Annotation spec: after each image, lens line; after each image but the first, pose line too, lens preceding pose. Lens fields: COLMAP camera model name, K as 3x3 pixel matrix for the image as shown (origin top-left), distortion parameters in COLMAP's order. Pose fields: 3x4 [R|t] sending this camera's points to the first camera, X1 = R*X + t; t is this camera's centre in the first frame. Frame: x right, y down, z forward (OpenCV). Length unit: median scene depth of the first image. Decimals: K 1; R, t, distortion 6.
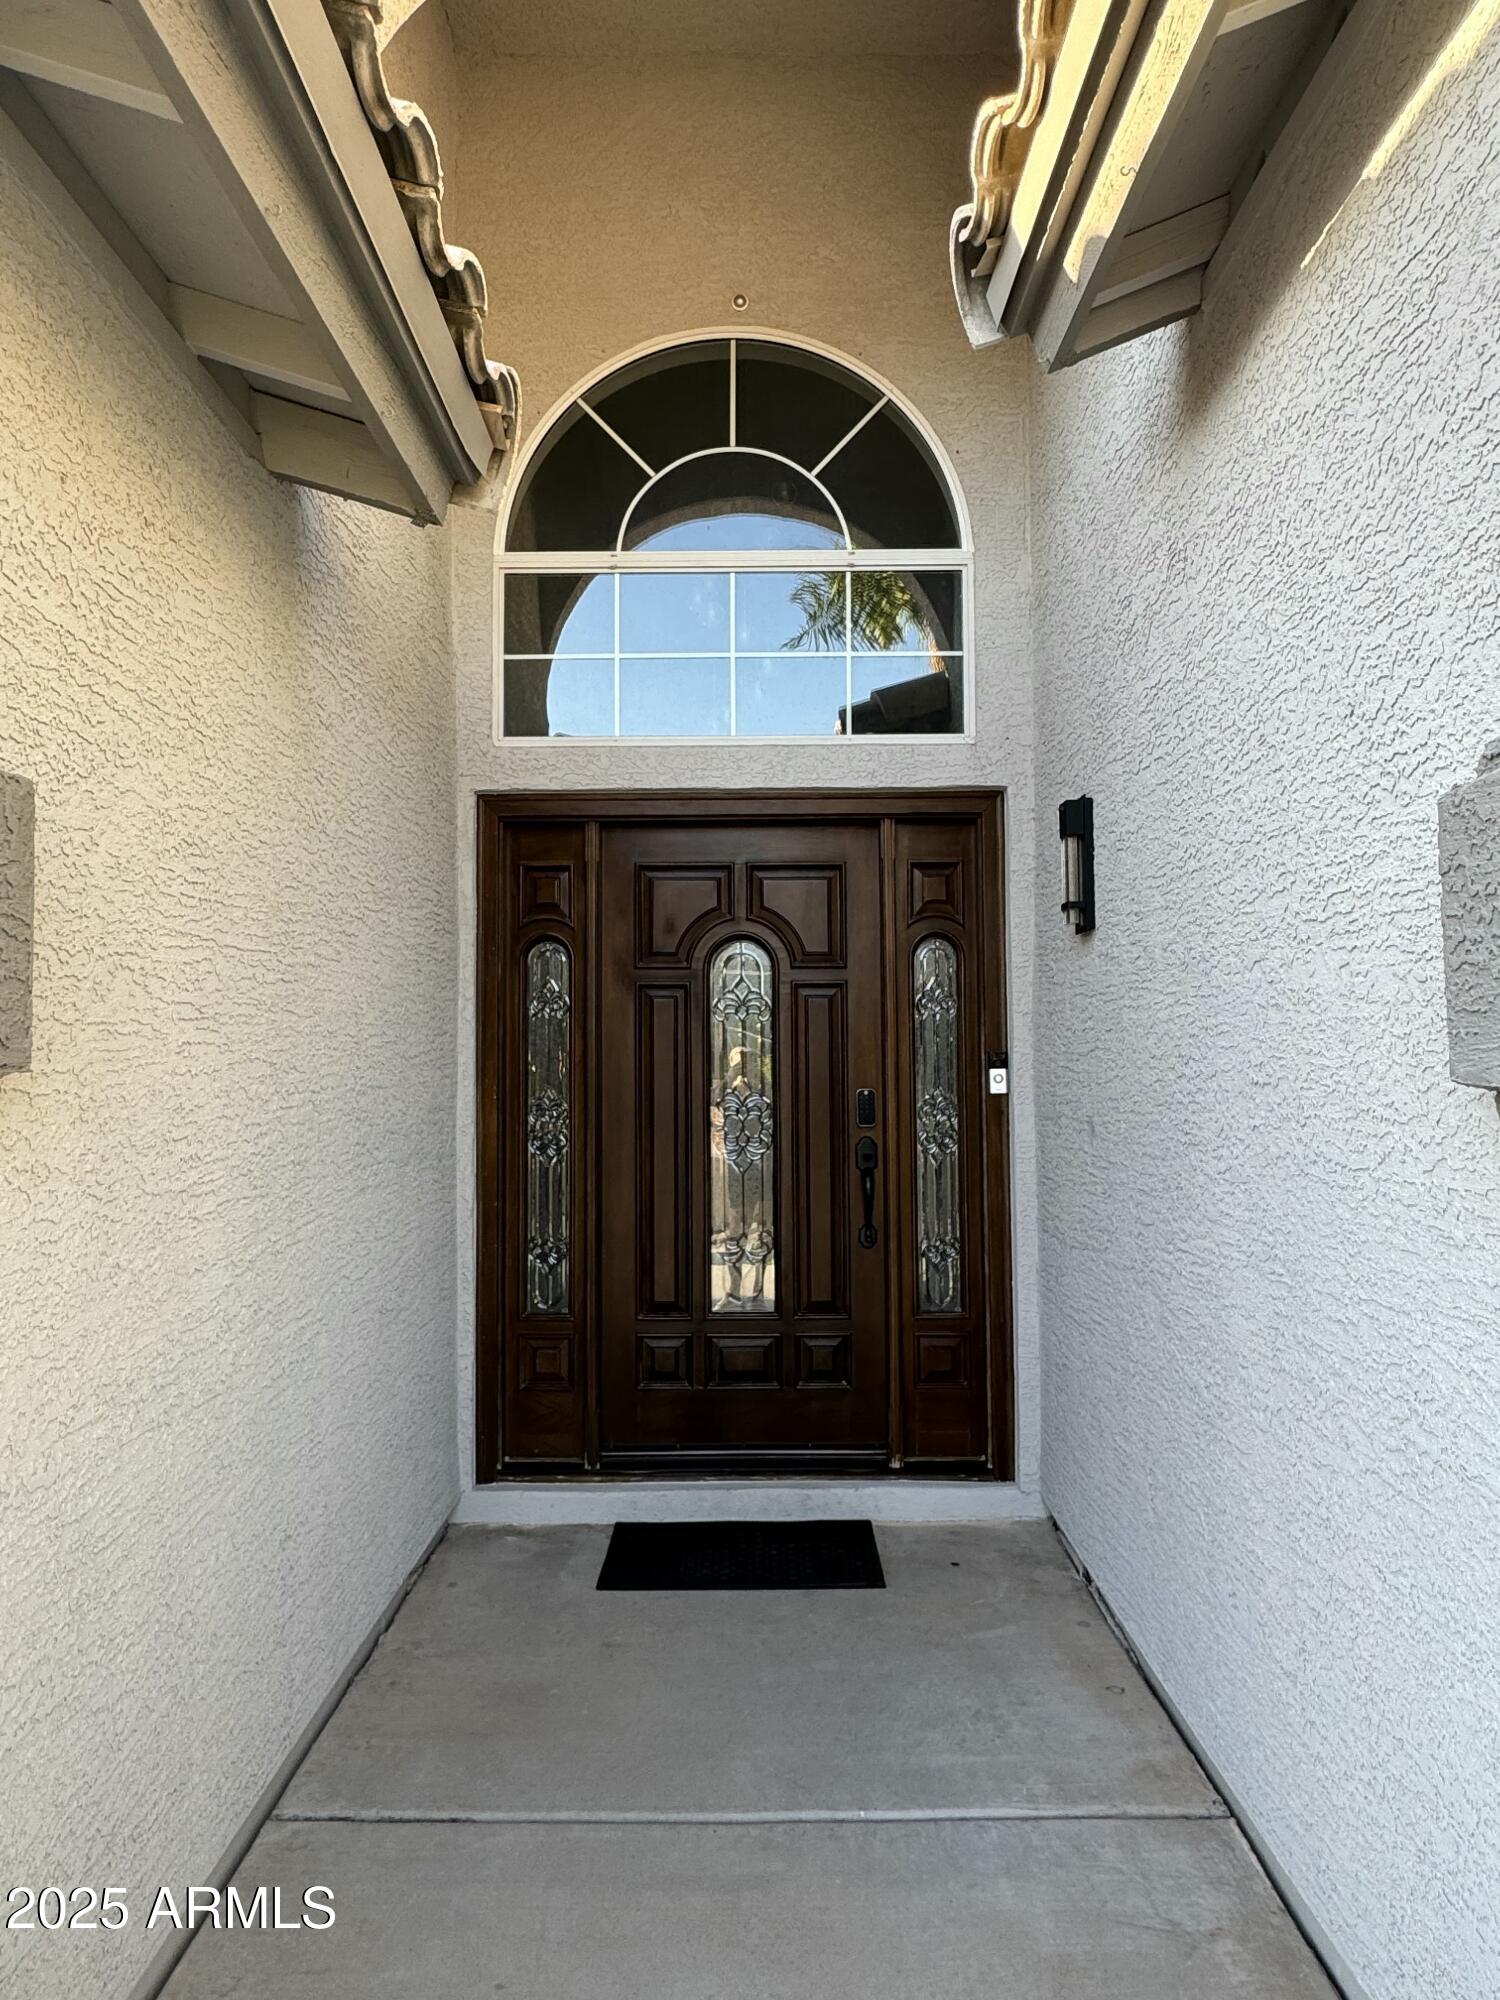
lens RADIAL K [[1232.2, 0, 750.0], [0, 1232.2, 1000.0], [0, 0, 1]] dist [0.004827, 0.000473]
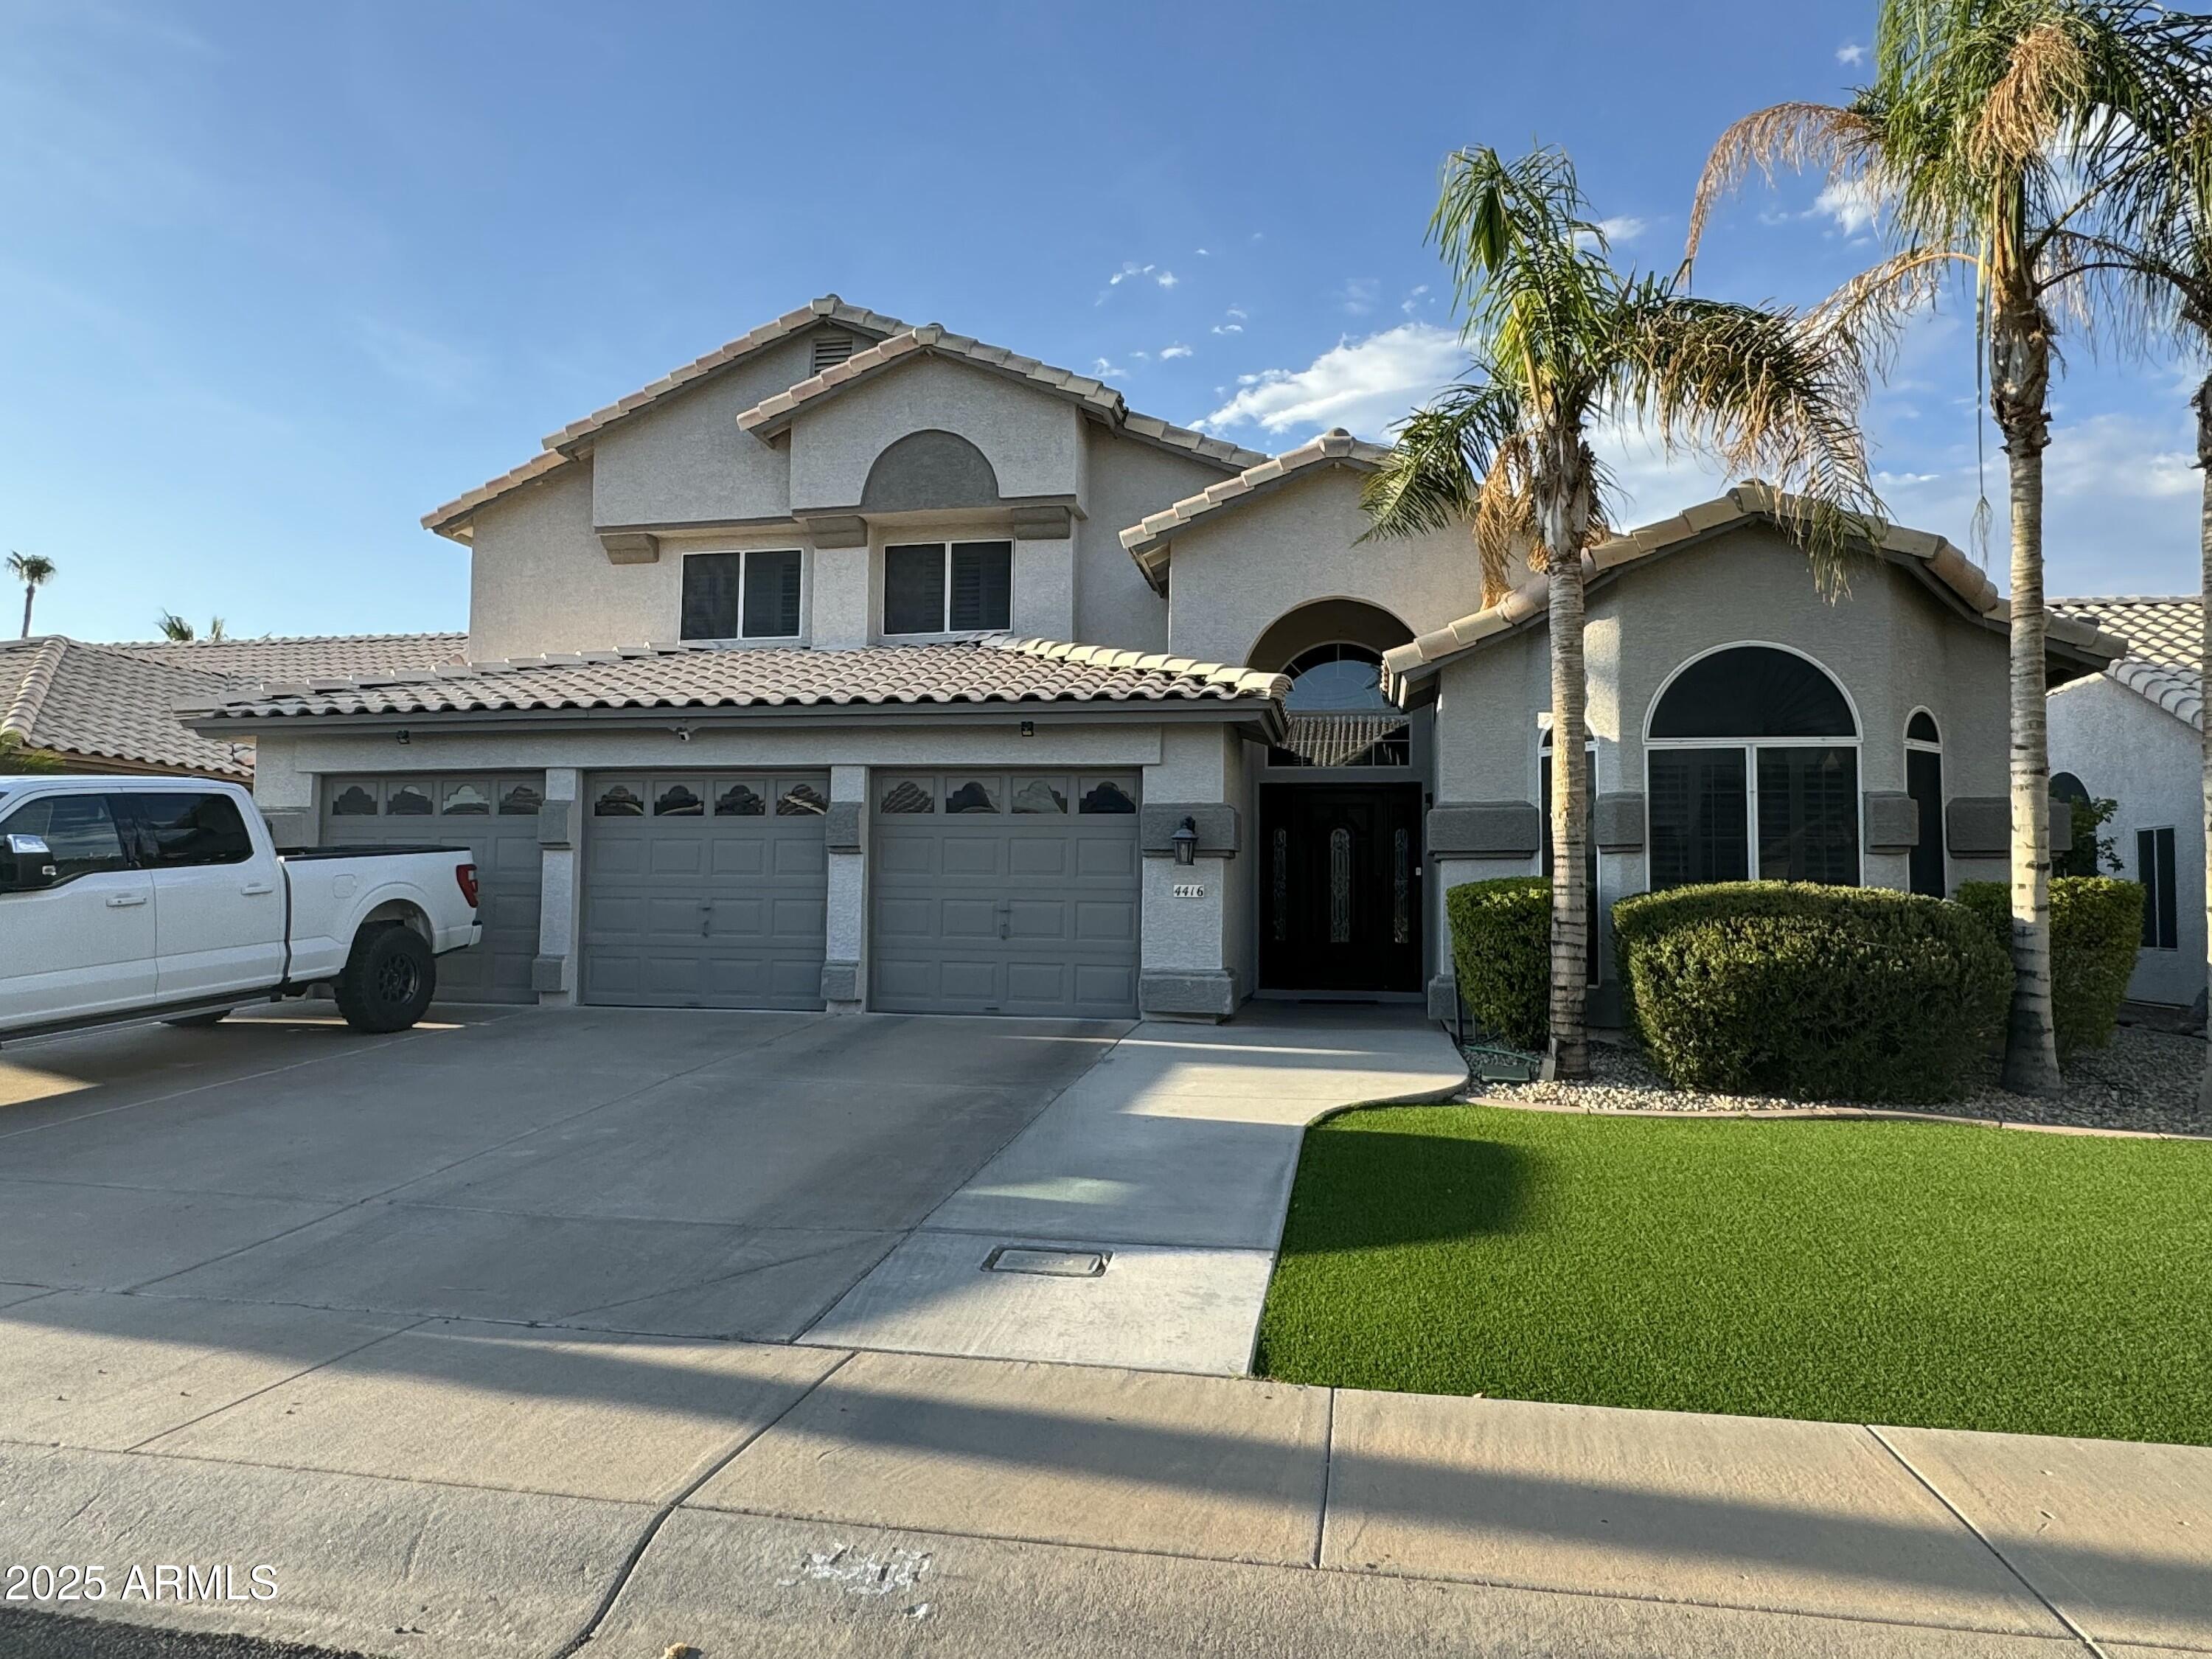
lens RADIAL K [[1362.8, 0, 1106.0], [0, 1362.8, 829.5], [0, 0, 1]] dist [0.004827, 0.000473]
pose [[0.985164, 0.004629, -0.171555, 0.001880], [-0.011281, 0.999221, -0.037819, 0.098693], [0.171247, 0.039193, 0.984448, -2.686220]]
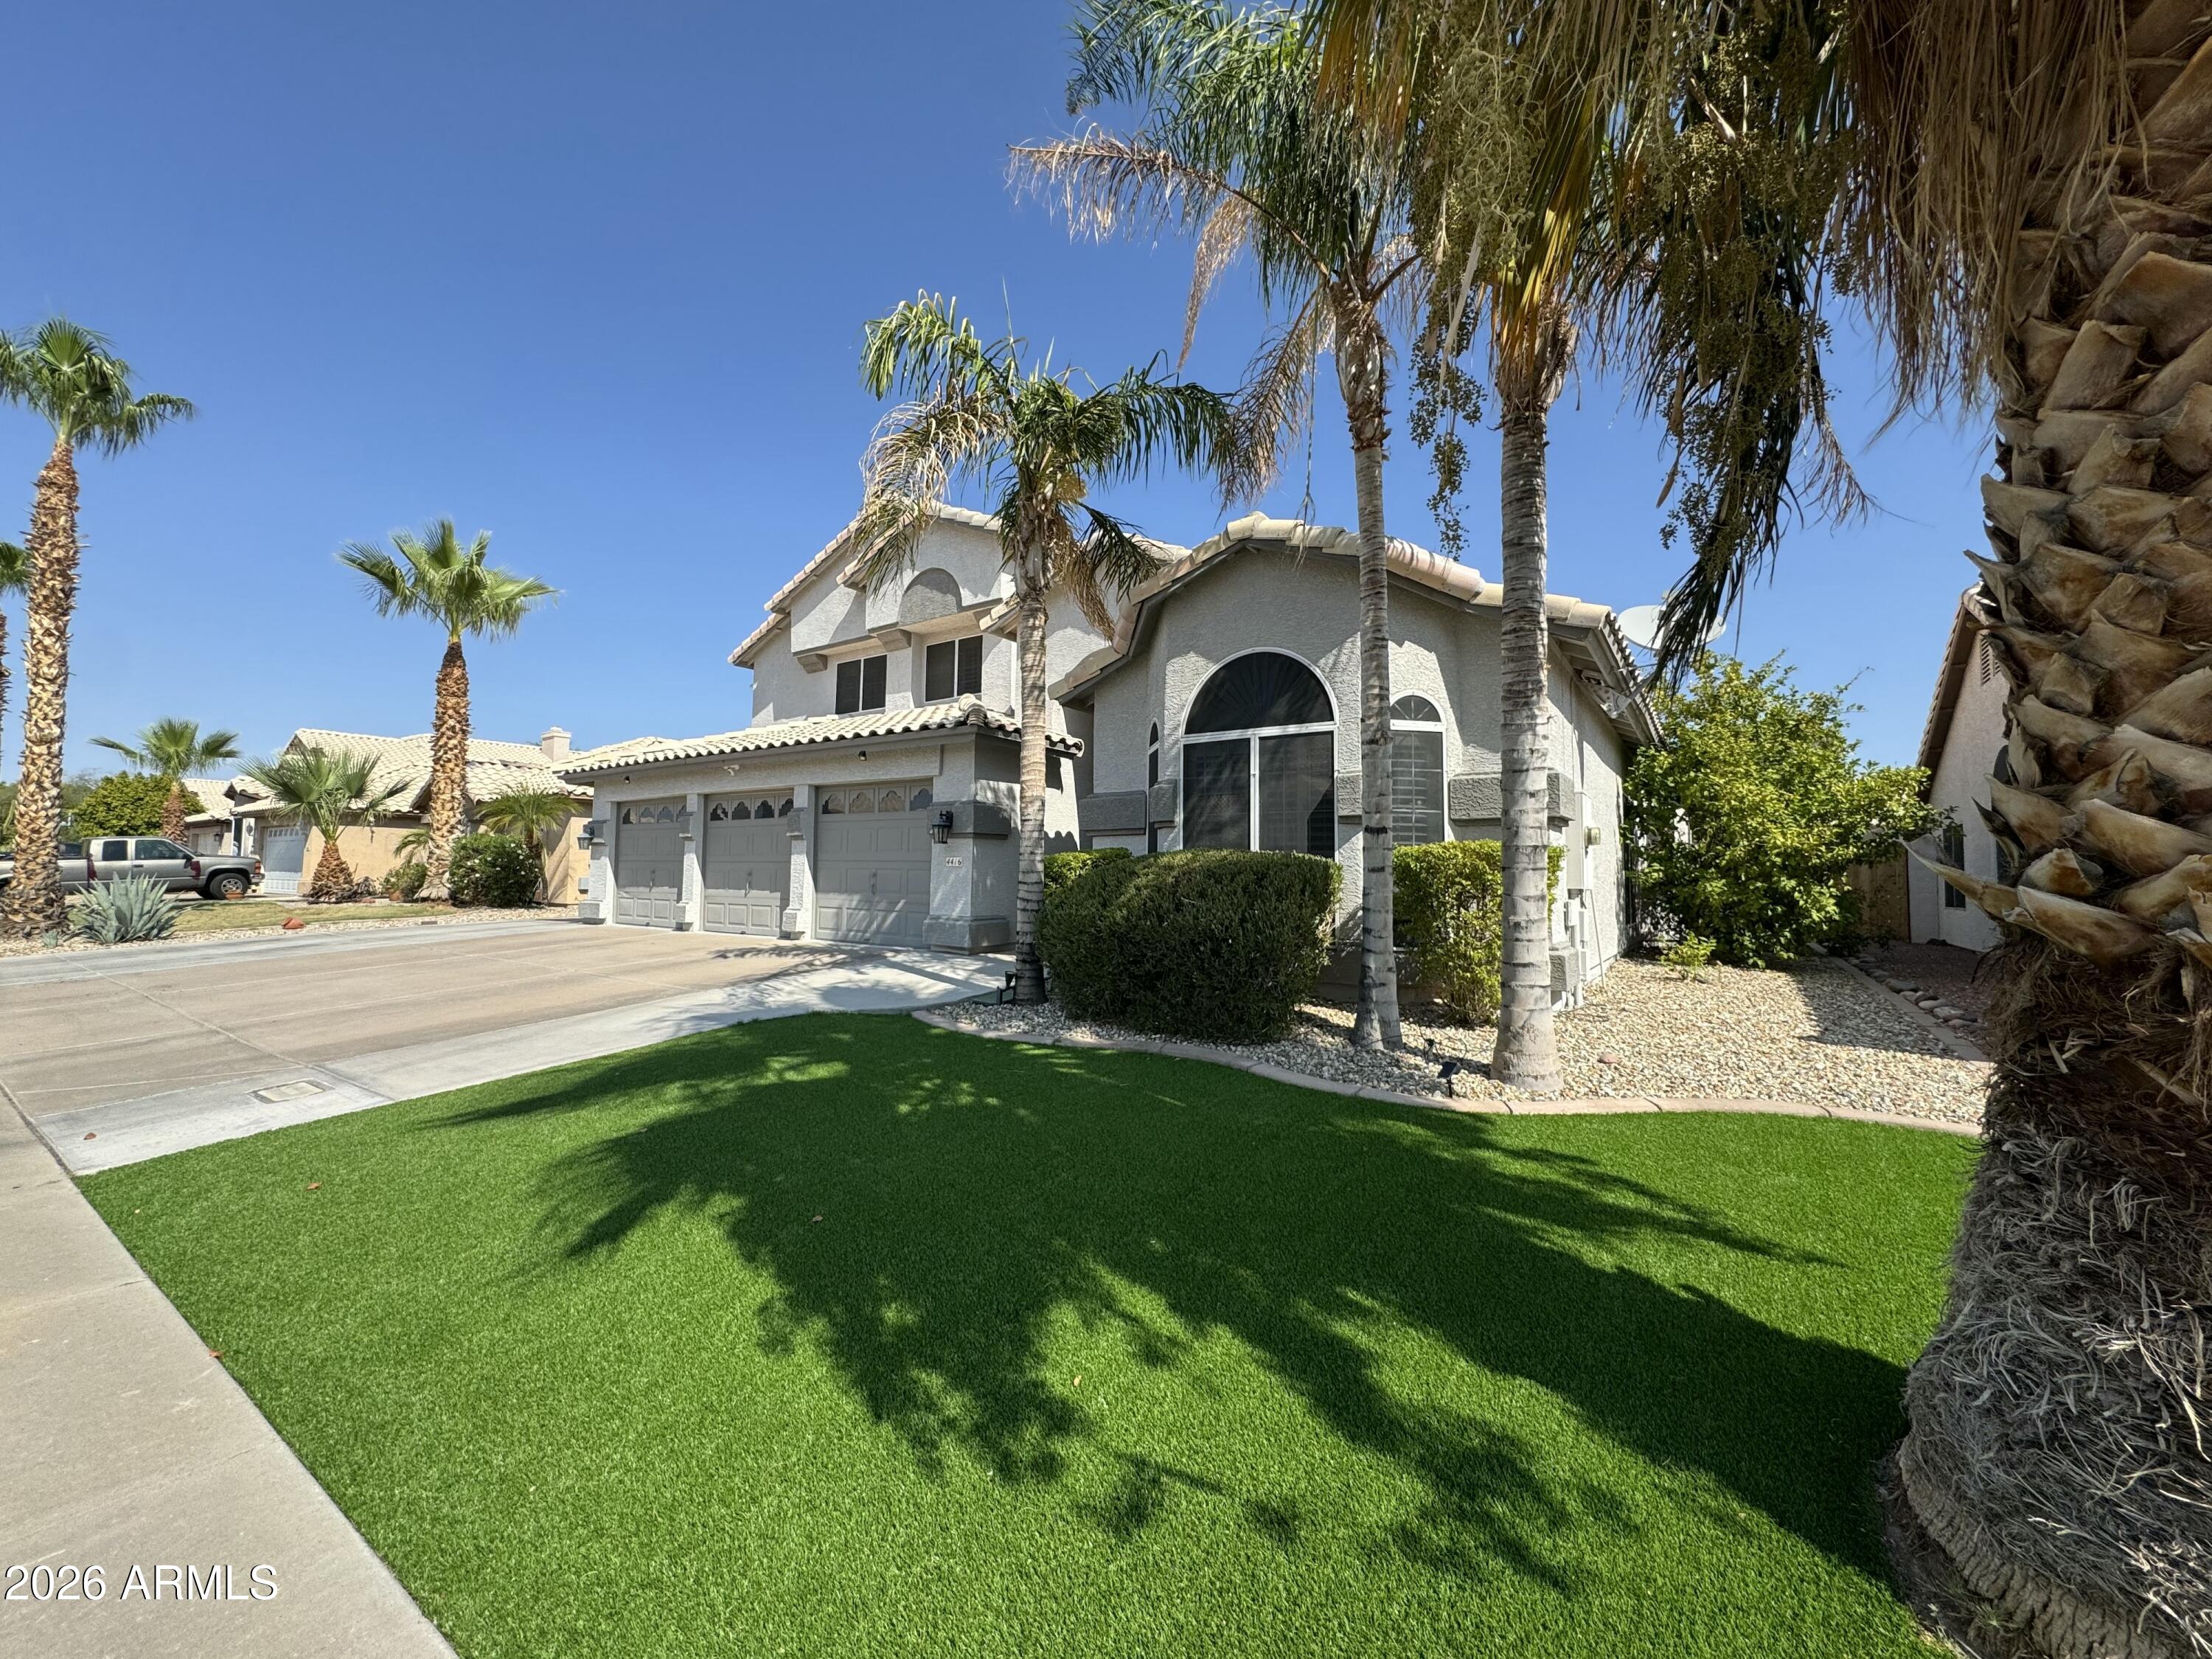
lens RADIAL K [[880.7, 0, 1106.0], [0, 880.7, 829.5], [0, 0, 1]] dist [-0.003987, -0.000323]
pose [[0.834405, -0.015295, -0.550939, 1.595772], [-0.004507, 0.999392, -0.034569, 0.110219], [0.551133, 0.031328, 0.833829, -1.801793]]
